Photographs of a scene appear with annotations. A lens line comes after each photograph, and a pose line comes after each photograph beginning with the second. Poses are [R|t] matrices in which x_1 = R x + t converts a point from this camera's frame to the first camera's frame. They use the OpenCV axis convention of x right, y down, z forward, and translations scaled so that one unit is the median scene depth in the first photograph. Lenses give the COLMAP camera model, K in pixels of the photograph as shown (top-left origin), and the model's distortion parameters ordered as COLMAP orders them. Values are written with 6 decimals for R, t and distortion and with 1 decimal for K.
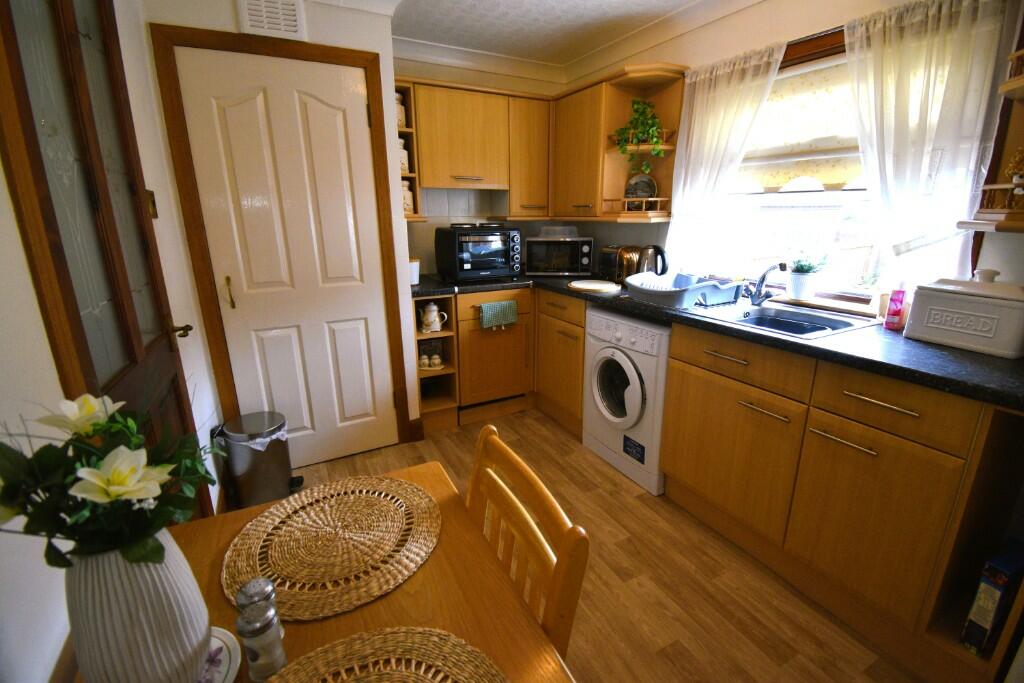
lens RADIAL K [[457.2, 0, 513.4], [0, 457.2, 338.1], [0, 0, 1]] dist [-0.000633, -0.006033]
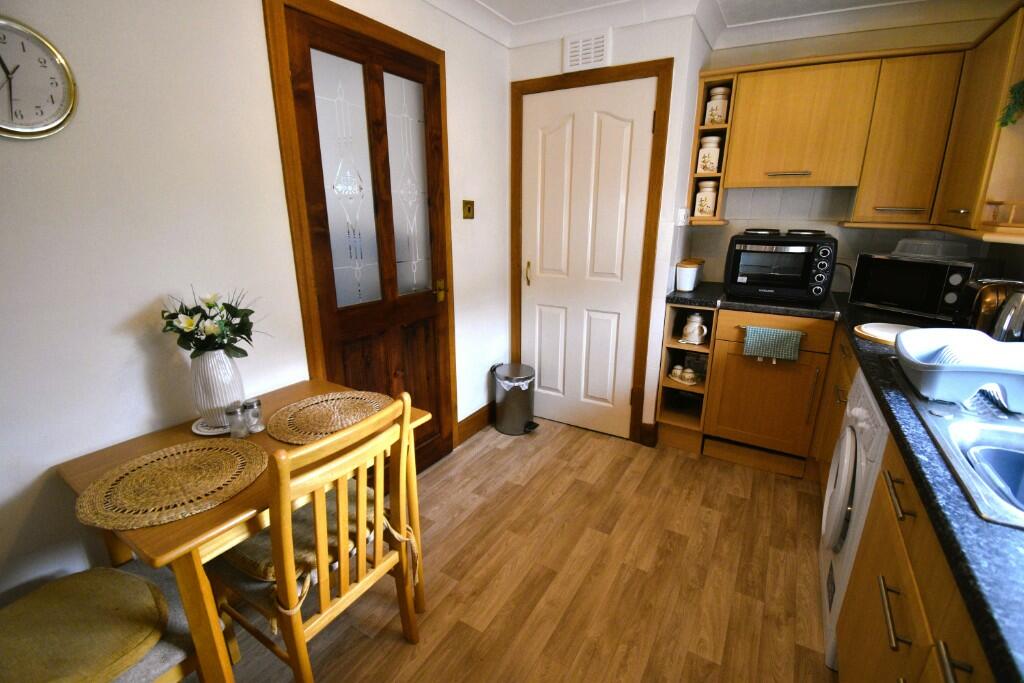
lens RADIAL K [[457.2, 0, 508.0], [0, 457.2, 336.9], [0, 0, 1]] dist [-0.000633, -0.006033]
pose [[0.512812, 0.239138, -0.824522, 0.398466], [-0.229309, 0.963681, 0.136880, -0.069686], [0.827310, 0.118876, 0.549024, 0.180685]]
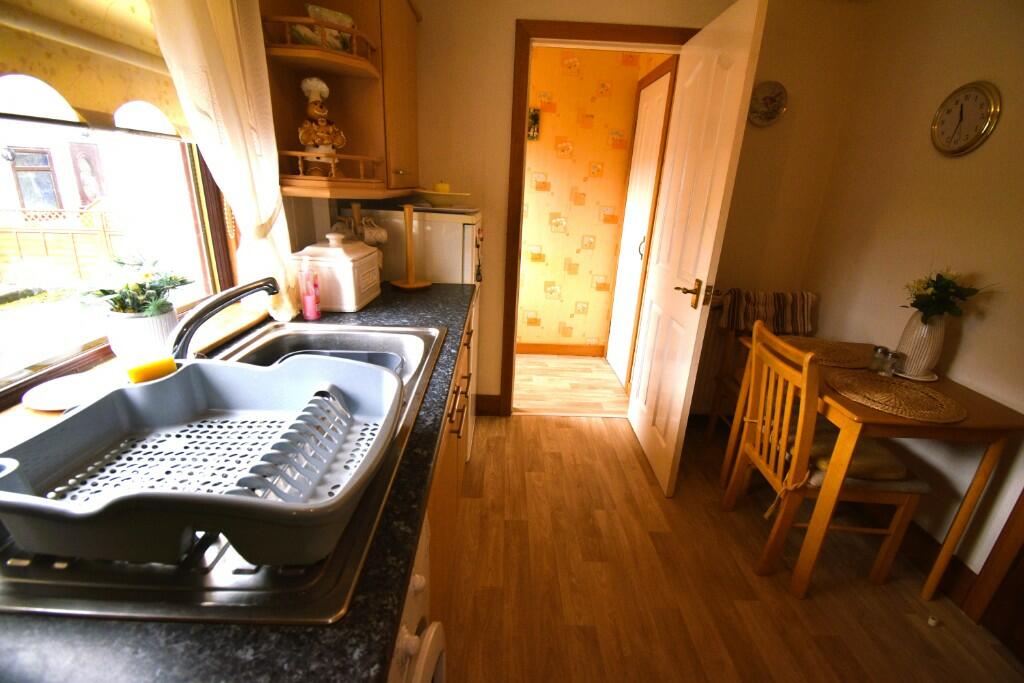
lens RADIAL K [[457.2, 0, 512.5], [0, 457.2, 344.2], [0, 0, 1]] dist [-0.000633, -0.006033]
pose [[-0.894547, -0.177164, 0.410364, 0.115440], [0.081040, 0.838592, 0.538699, -0.367960], [-0.439566, 0.515148, -0.735802, 1.330101]]
